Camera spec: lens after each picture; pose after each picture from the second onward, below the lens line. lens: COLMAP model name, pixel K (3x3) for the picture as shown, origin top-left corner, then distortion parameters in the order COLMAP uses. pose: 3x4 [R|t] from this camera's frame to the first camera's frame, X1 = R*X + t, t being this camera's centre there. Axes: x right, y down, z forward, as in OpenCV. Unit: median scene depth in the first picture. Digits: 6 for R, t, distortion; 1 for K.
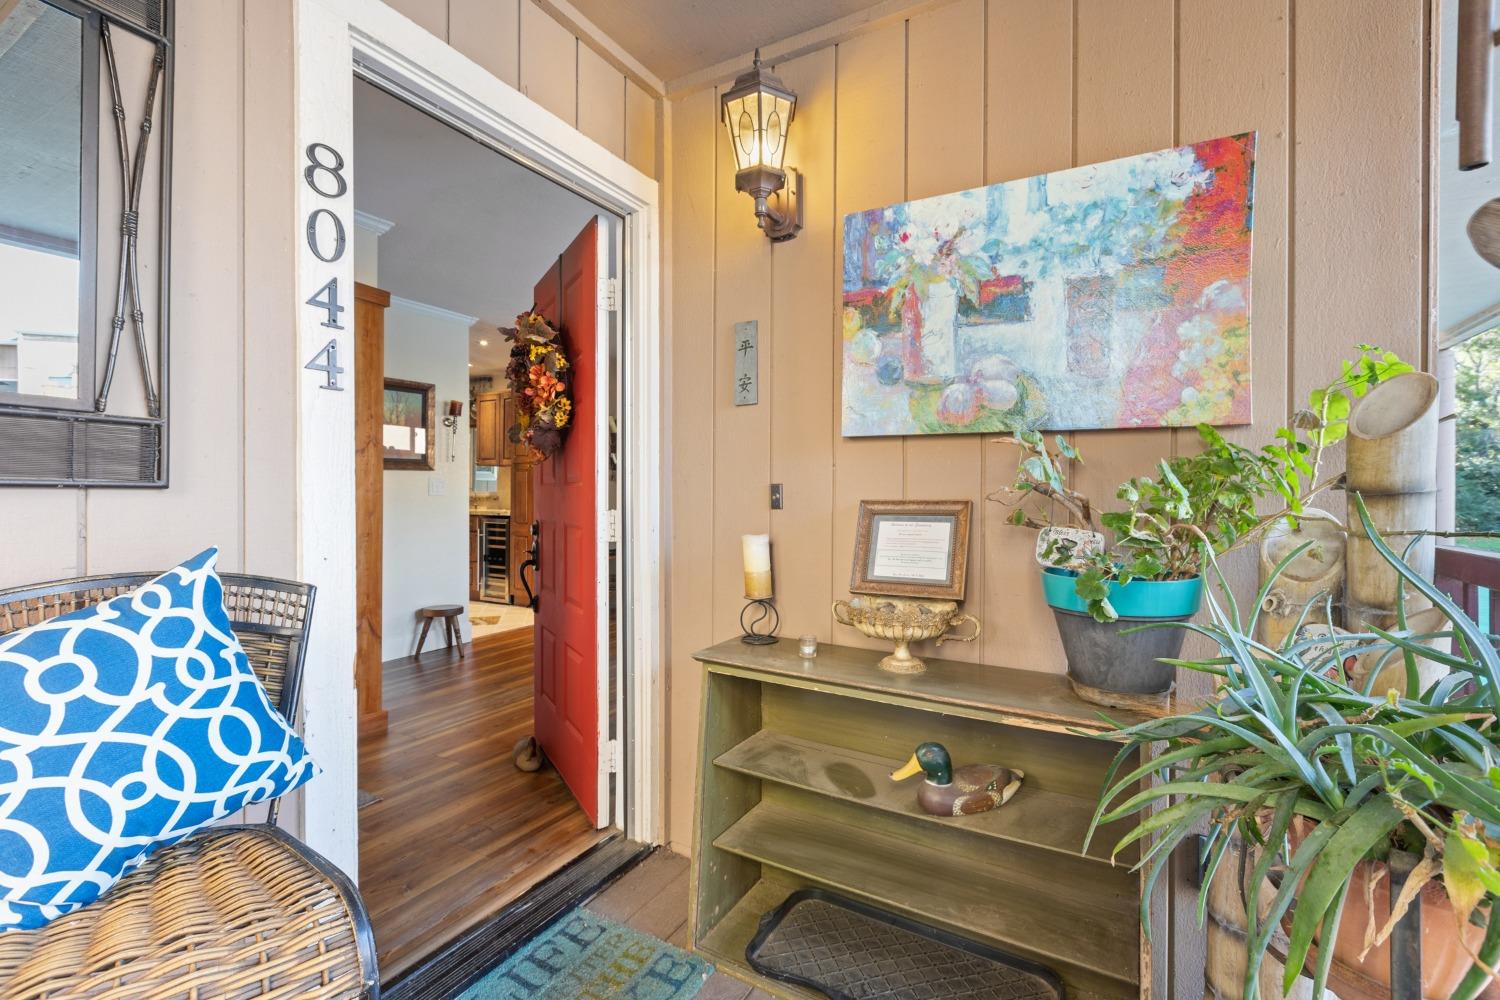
lens RADIAL K [[667.6, 0, 748.4], [0, 667.6, 492.4], [0, 0, 1]] dist [0.001554, 0.000231]
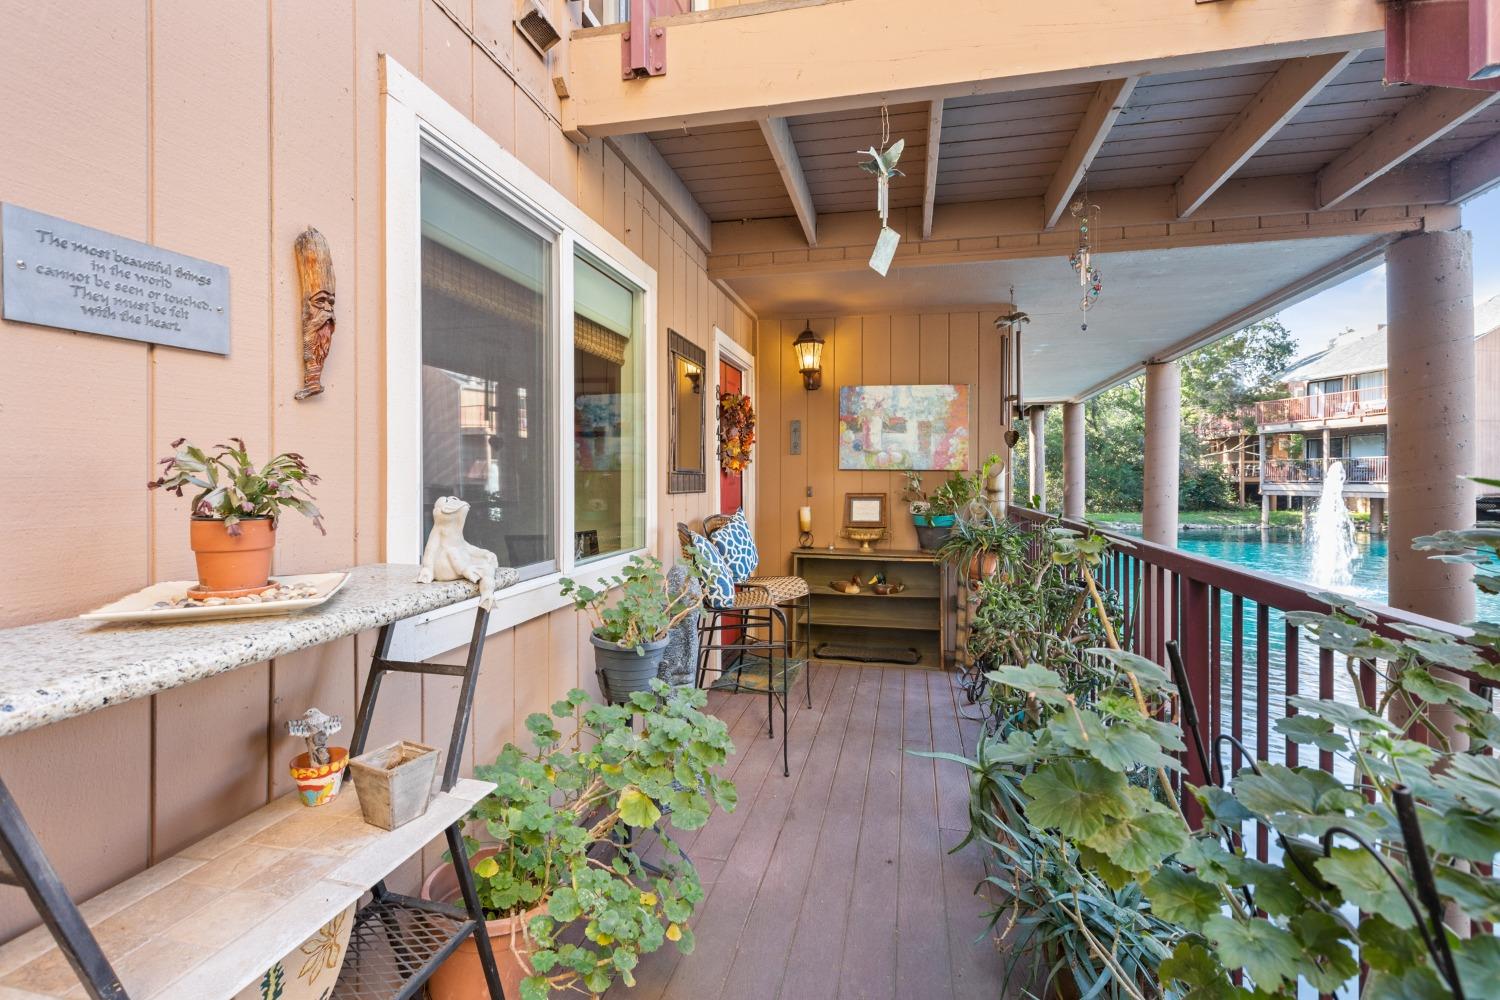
lens RADIAL K [[690.1, 0, 754.3], [0, 690.1, 479.5], [0, 0, 1]] dist [-0.000413, 0.000022]
pose [[0.954384, -0.000790, 0.298580, -1.120257], [0.000789, 1.000000, 0.000121, -0.047867], [-0.298580, 0.000120, 0.954385, -1.701296]]
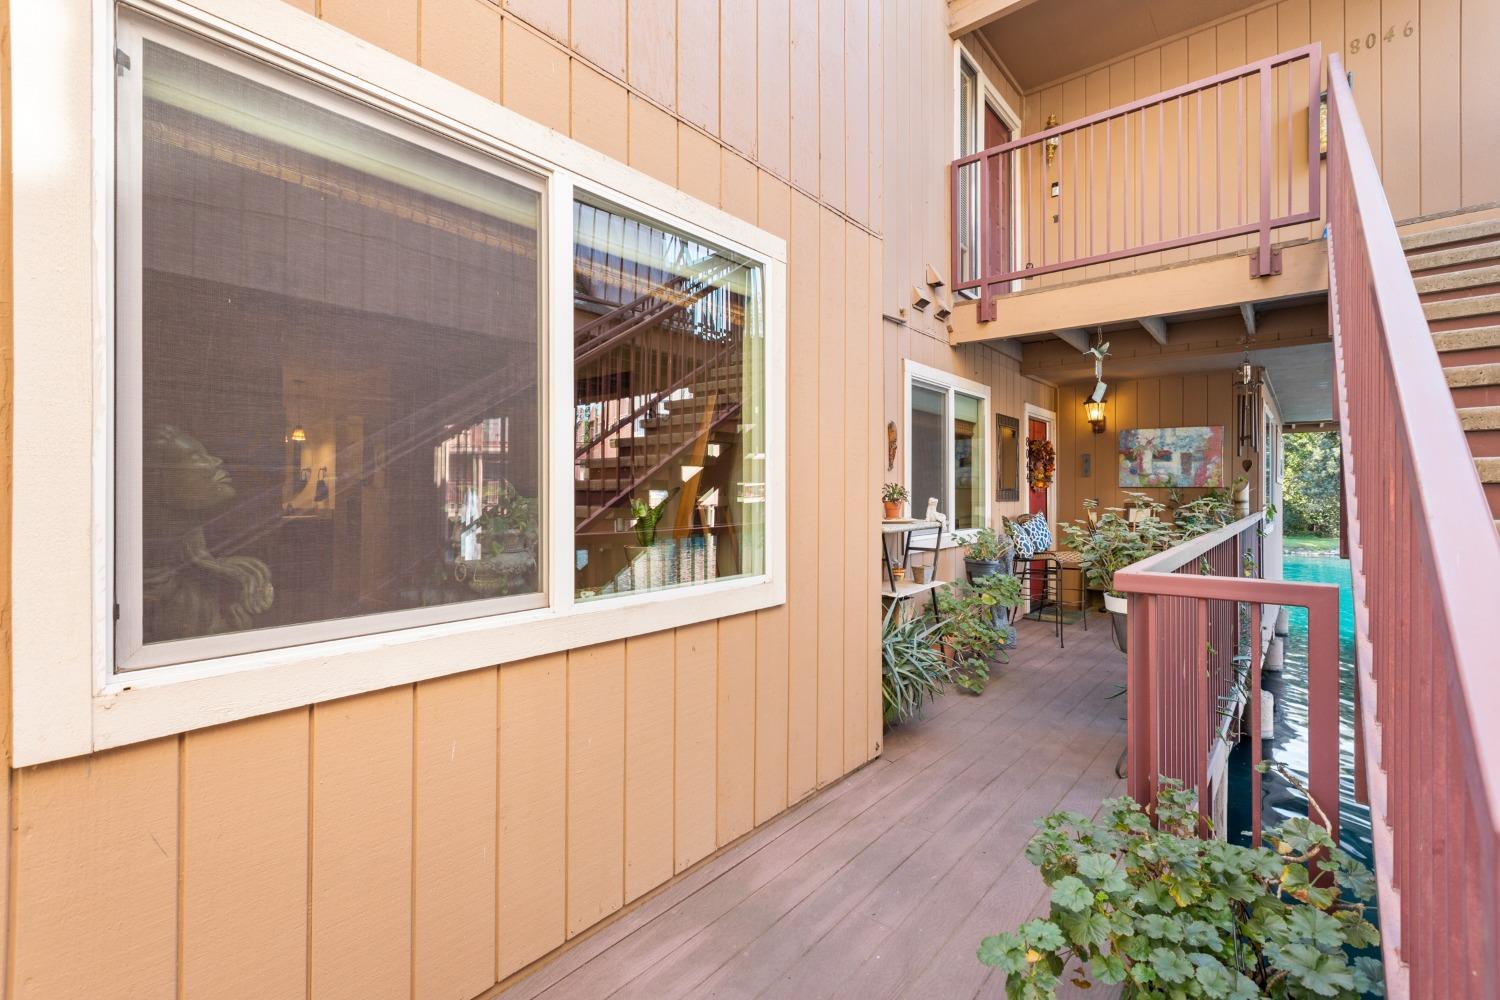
lens RADIAL K [[667.6, 0, 748.4], [0, 667.6, 492.4], [0, 0, 1]] dist [0.001554, 0.000231]
pose [[0.985859, -0.001997, -0.167565, -1.496072], [0.000980, 0.999981, -0.006154, -0.032530], [0.167574, 0.005903, 0.985842, -3.580142]]
